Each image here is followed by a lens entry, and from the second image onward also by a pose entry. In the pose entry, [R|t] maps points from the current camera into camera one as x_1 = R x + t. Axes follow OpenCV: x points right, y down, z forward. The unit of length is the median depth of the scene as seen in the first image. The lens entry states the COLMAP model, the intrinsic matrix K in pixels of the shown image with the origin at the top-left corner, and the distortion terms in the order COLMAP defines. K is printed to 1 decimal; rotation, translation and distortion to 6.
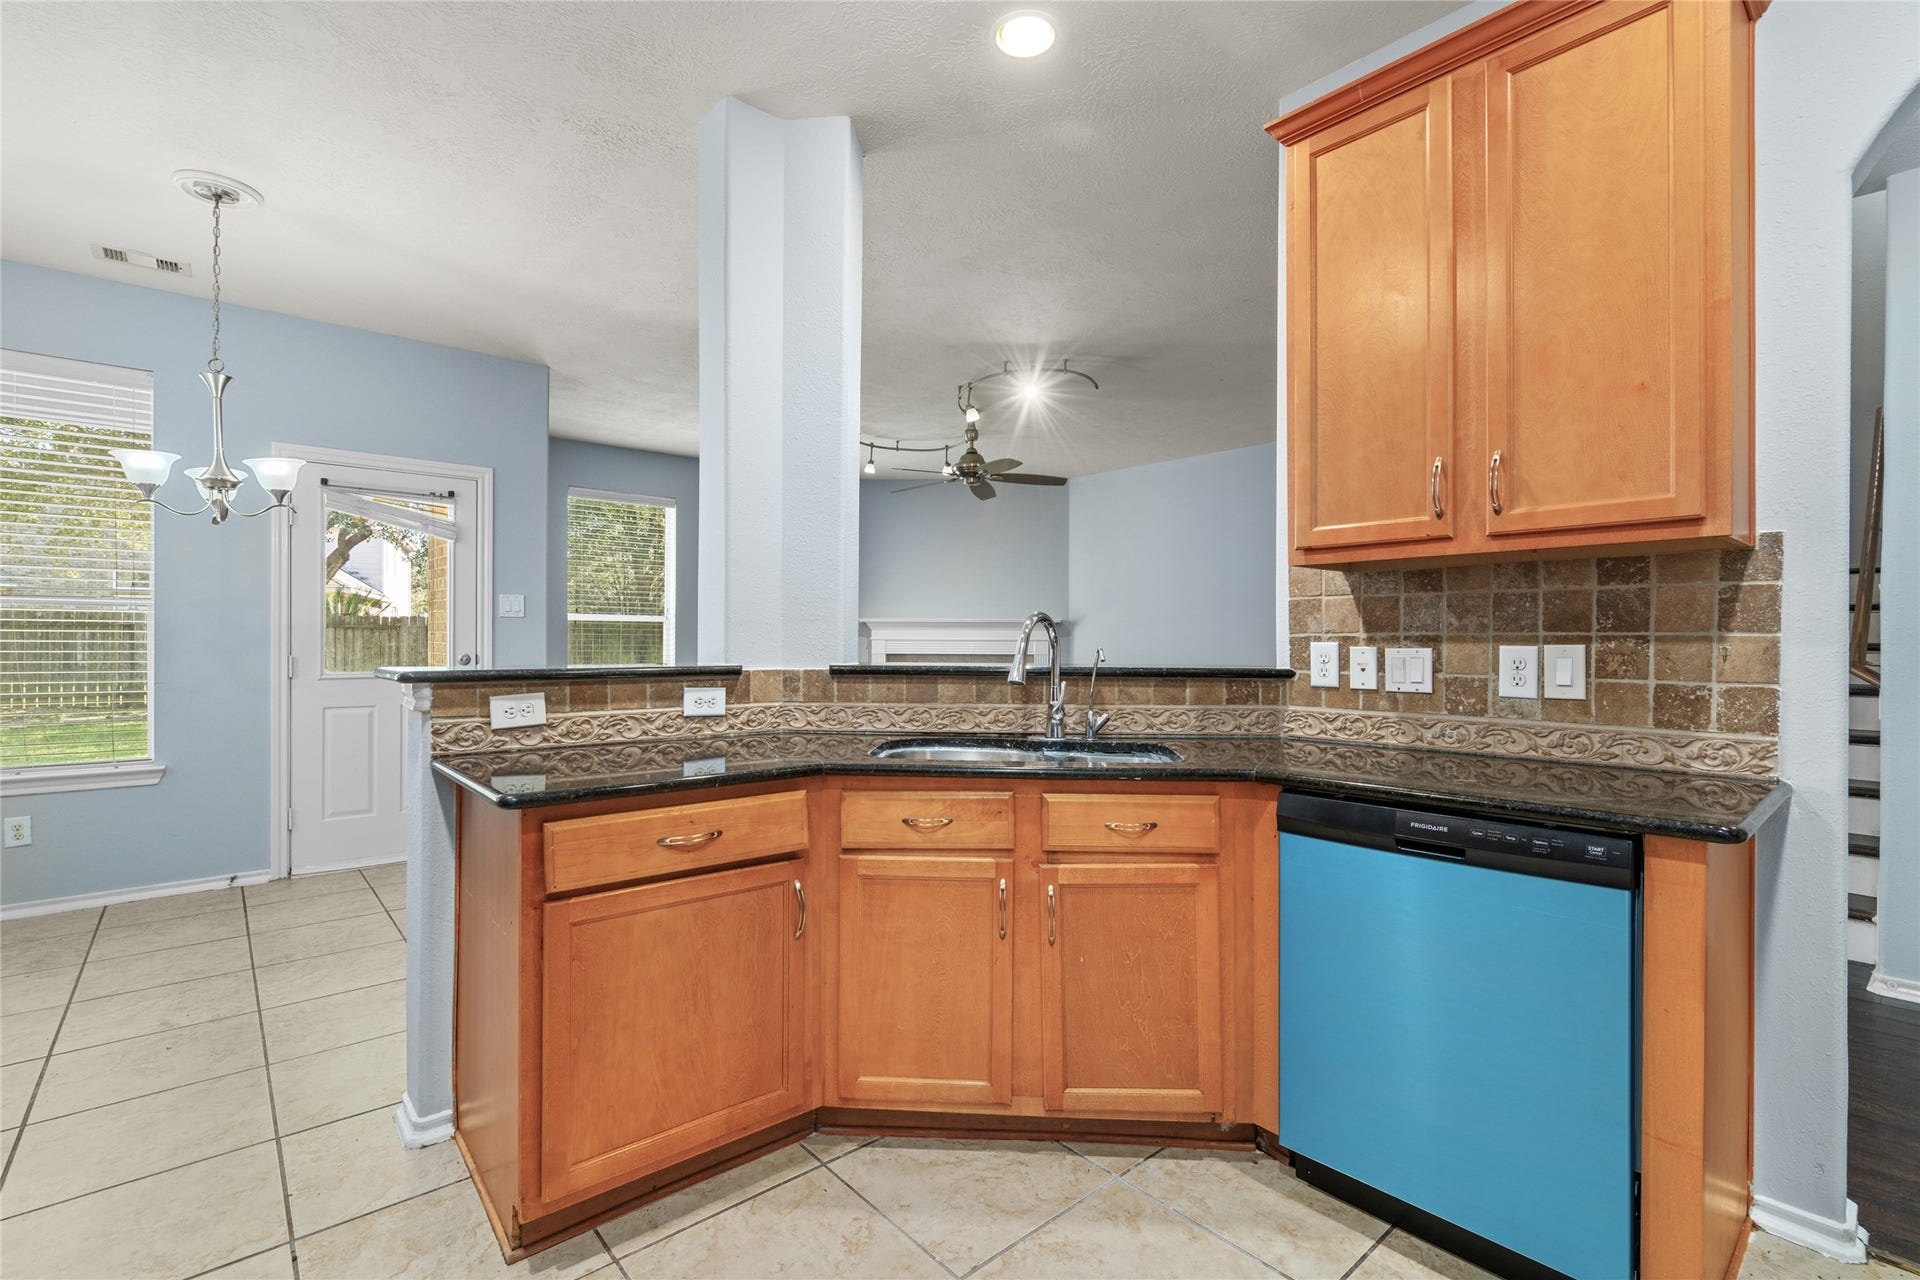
lens RADIAL K [[885.0, 0, 958.2], [0, 885.0, 638.1], [0, 0, 1]] dist [-0.000640, 0.003492]
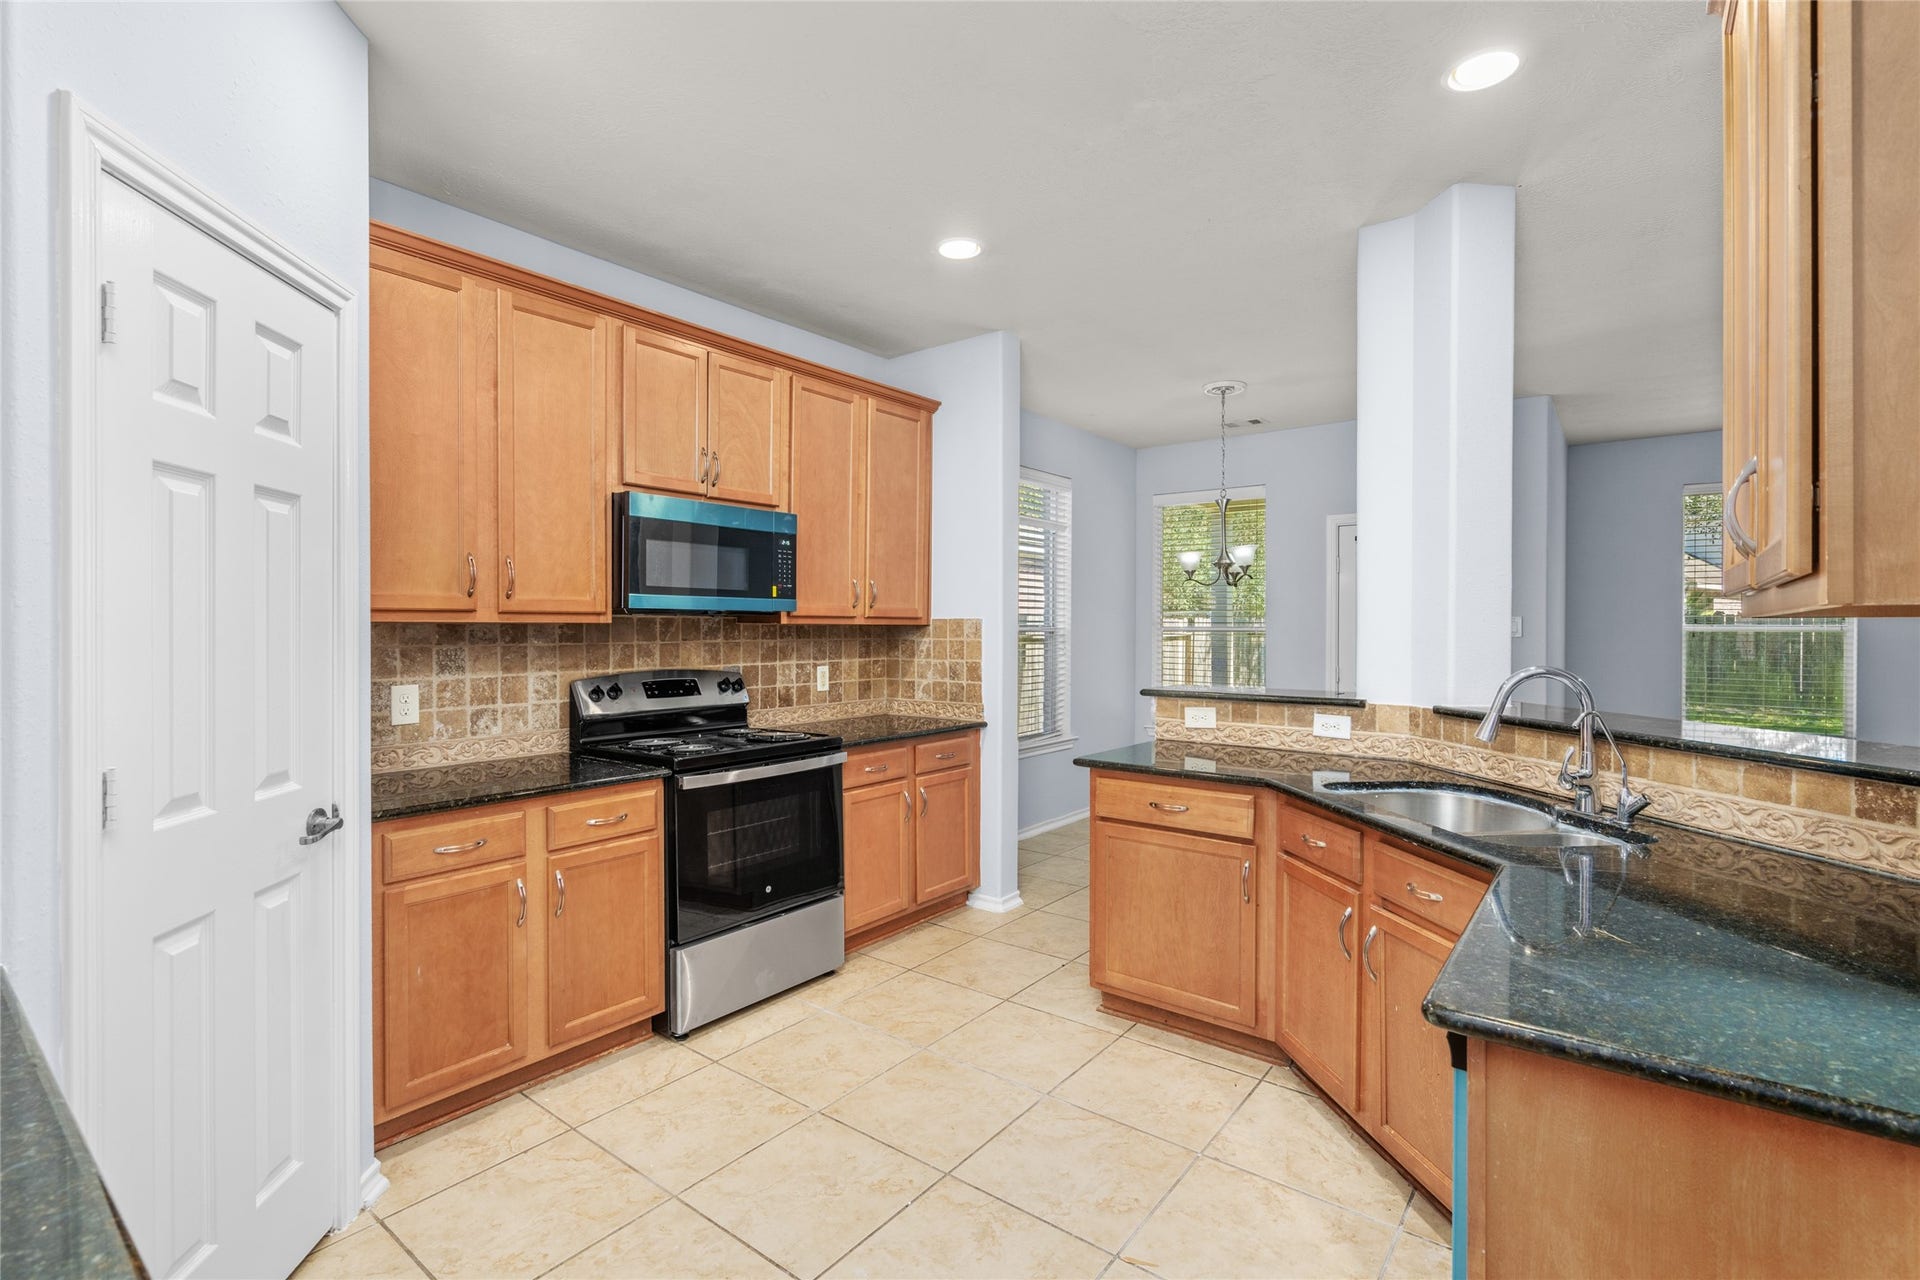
lens RADIAL K [[885.0, 0, 957.7], [0, 885.0, 626.7], [0, 0, 1]] dist [-0.000640, 0.003492]
pose [[0.191037, -0.003418, -0.981577, 0.825096], [0.000525, 0.999994, -0.003380, -0.063622], [0.981583, 0.000130, 0.191037, 0.228615]]
